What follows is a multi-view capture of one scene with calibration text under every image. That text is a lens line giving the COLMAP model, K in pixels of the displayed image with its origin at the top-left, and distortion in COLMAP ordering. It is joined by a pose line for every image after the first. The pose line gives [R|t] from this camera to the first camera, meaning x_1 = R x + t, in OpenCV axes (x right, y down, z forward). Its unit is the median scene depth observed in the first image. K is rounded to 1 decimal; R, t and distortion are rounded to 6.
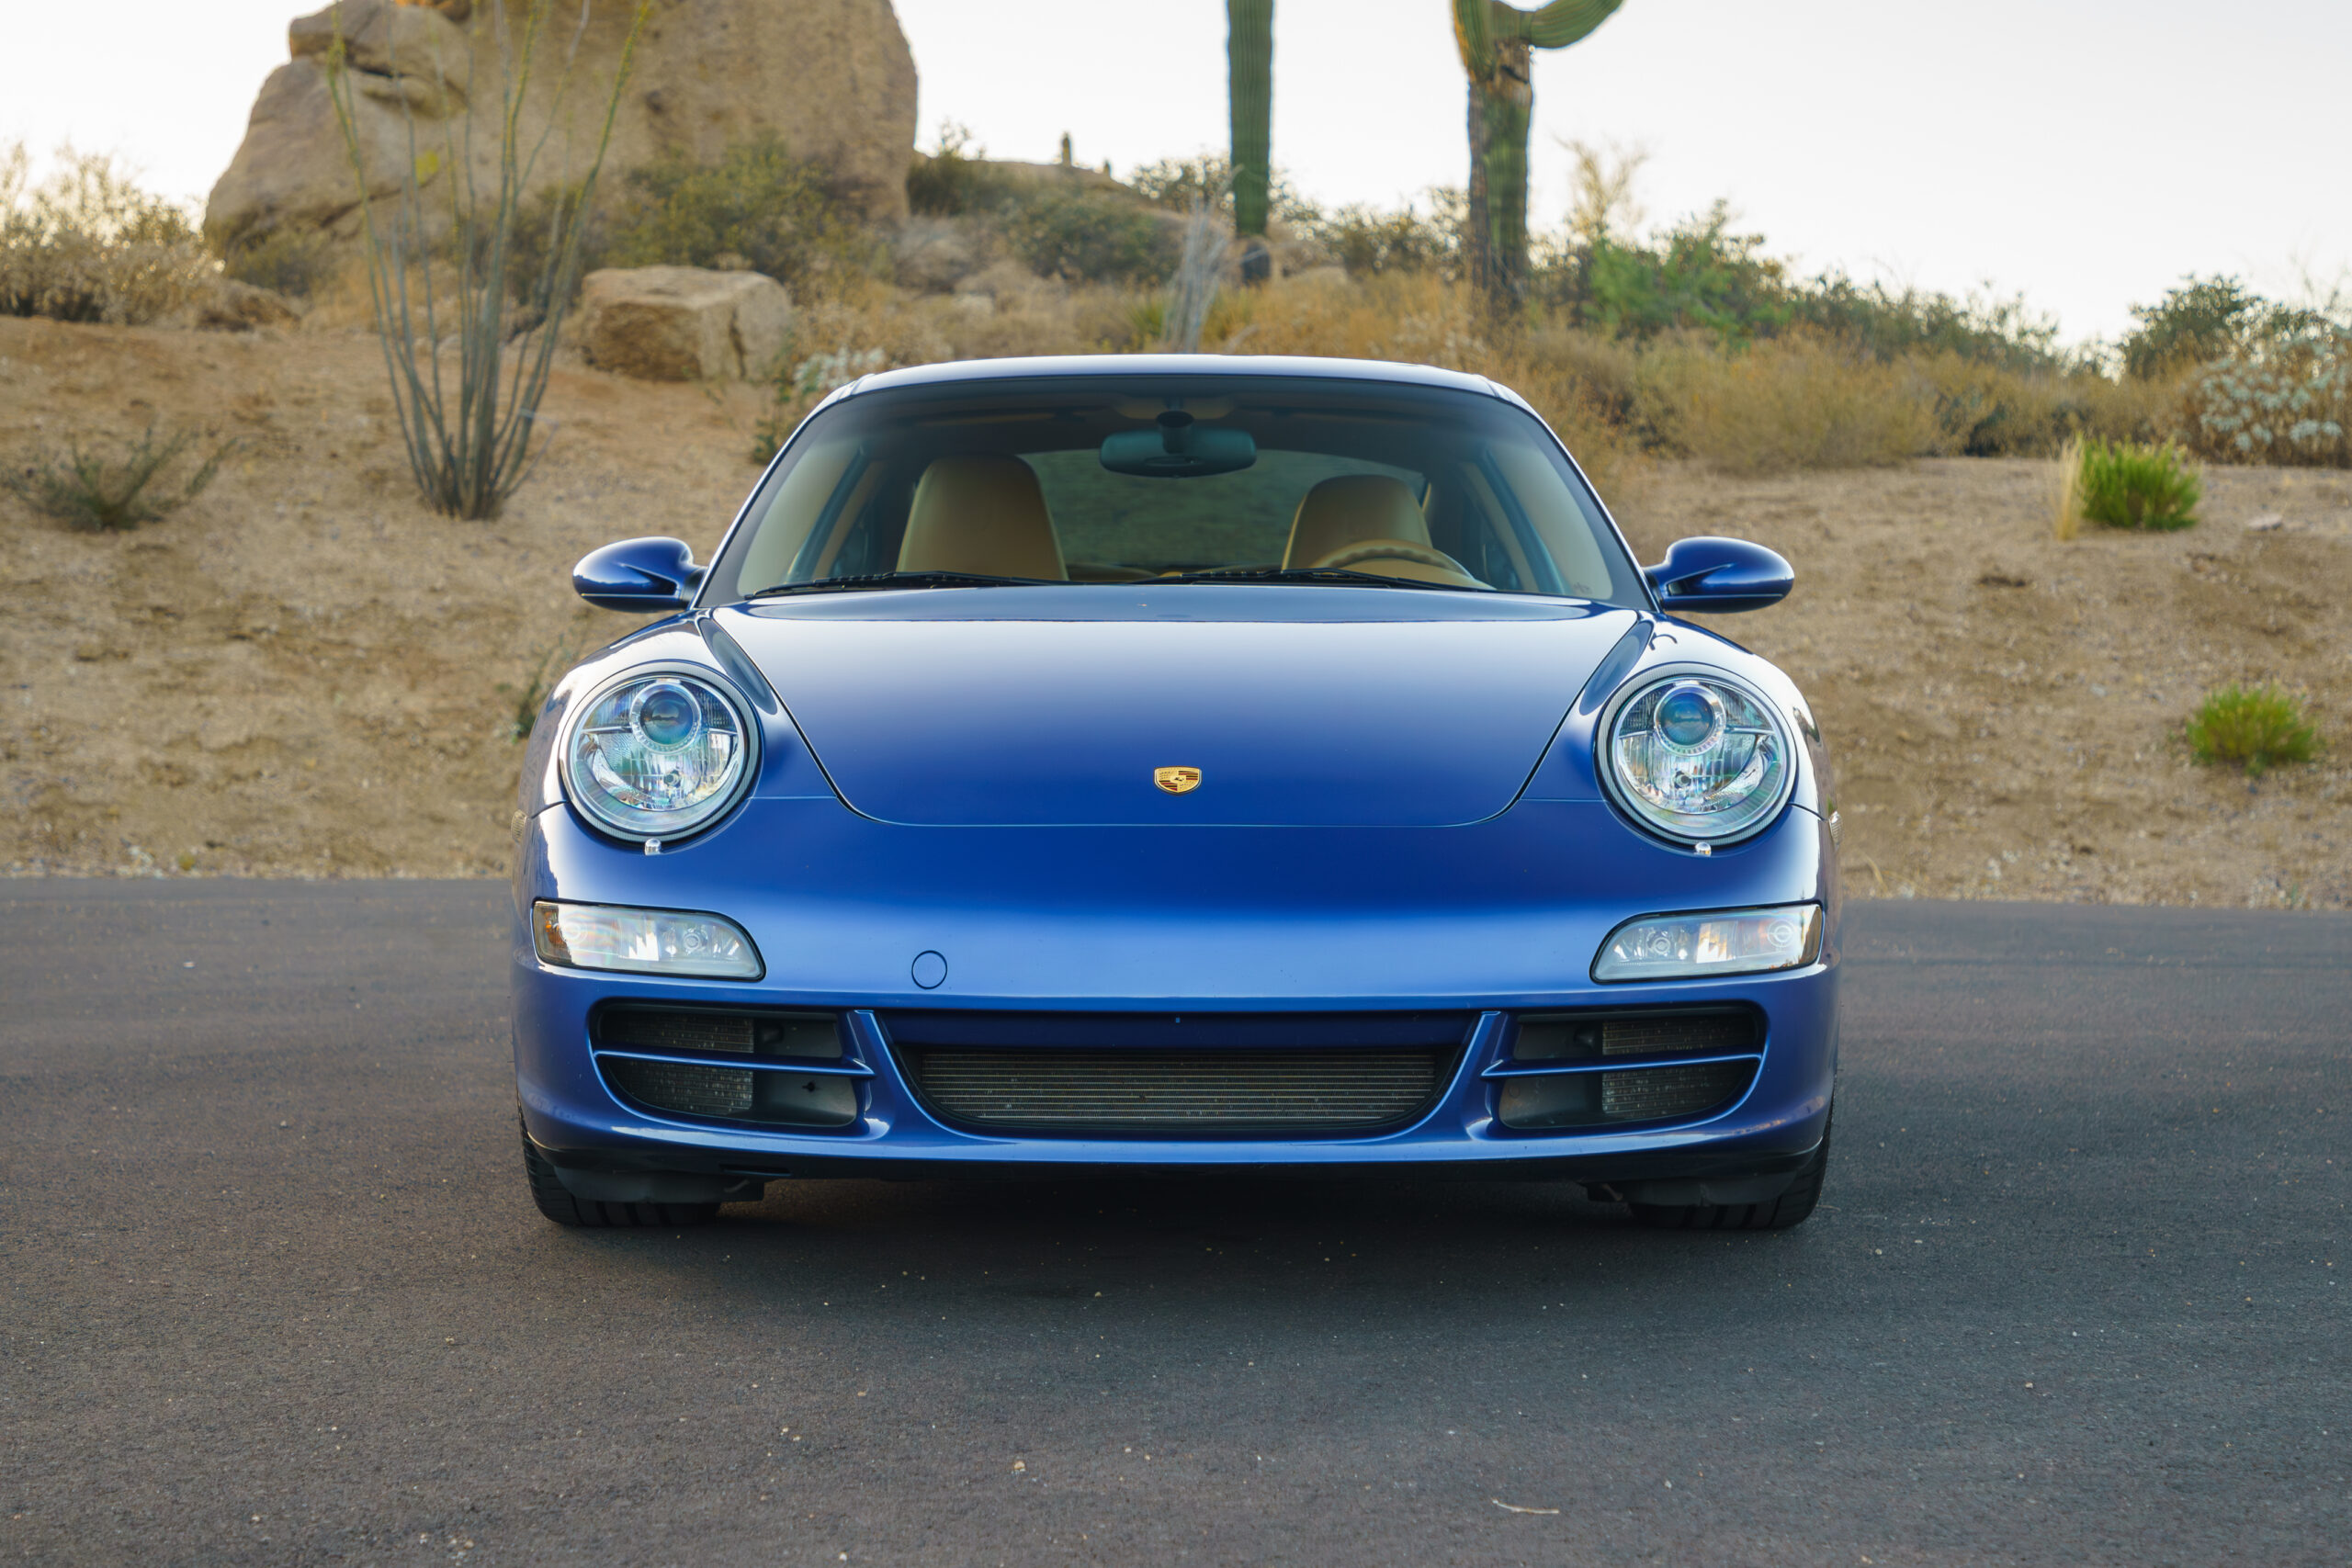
lens RADIAL K [[4268.0, 0, 1176.0], [0, 4268.0, 784.0], [0, 0, 1]] dist [0.119487, -0.237681]
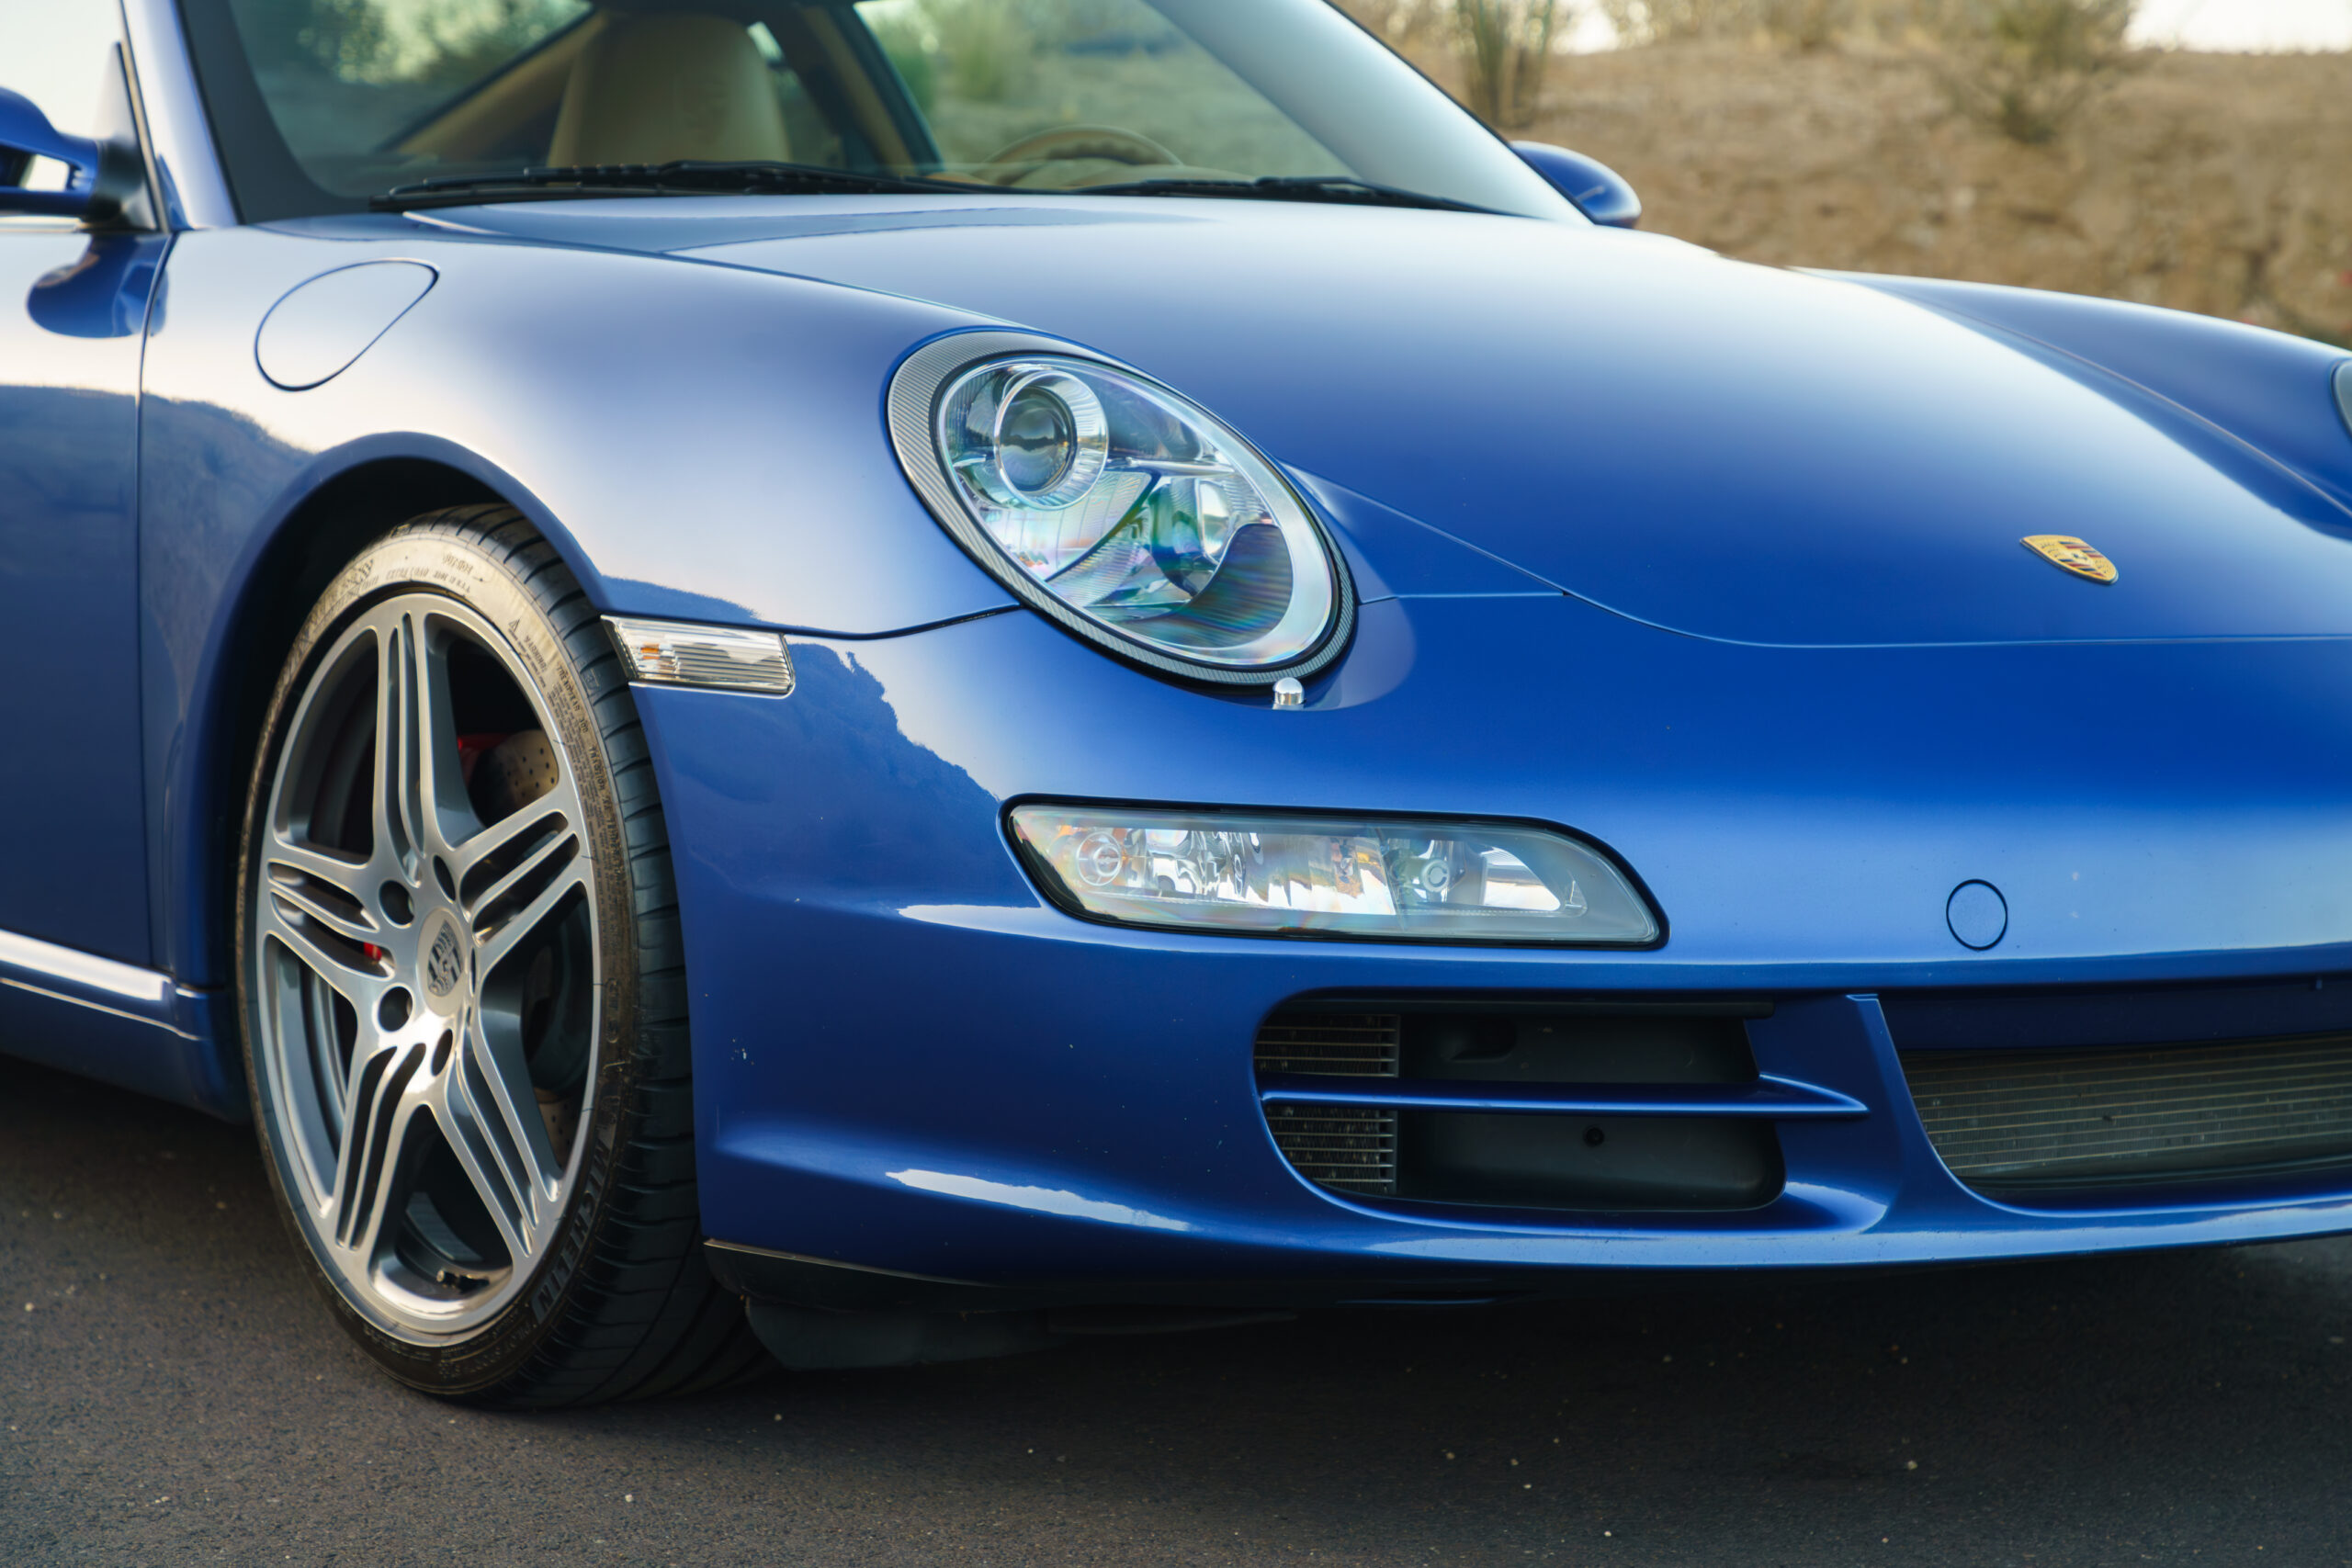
lens RADIAL K [[5704.0, 0, 1176.0], [0, 5704.0, 784.0], [0, 0, 1]] dist [0.060792, 0.339491]
pose [[0.821132, -0.031145, 0.569888, -0.163796], [-0.002028, 0.998344, 0.057482, -0.004312], [-0.570735, -0.048356, 0.819709, 0.137348]]
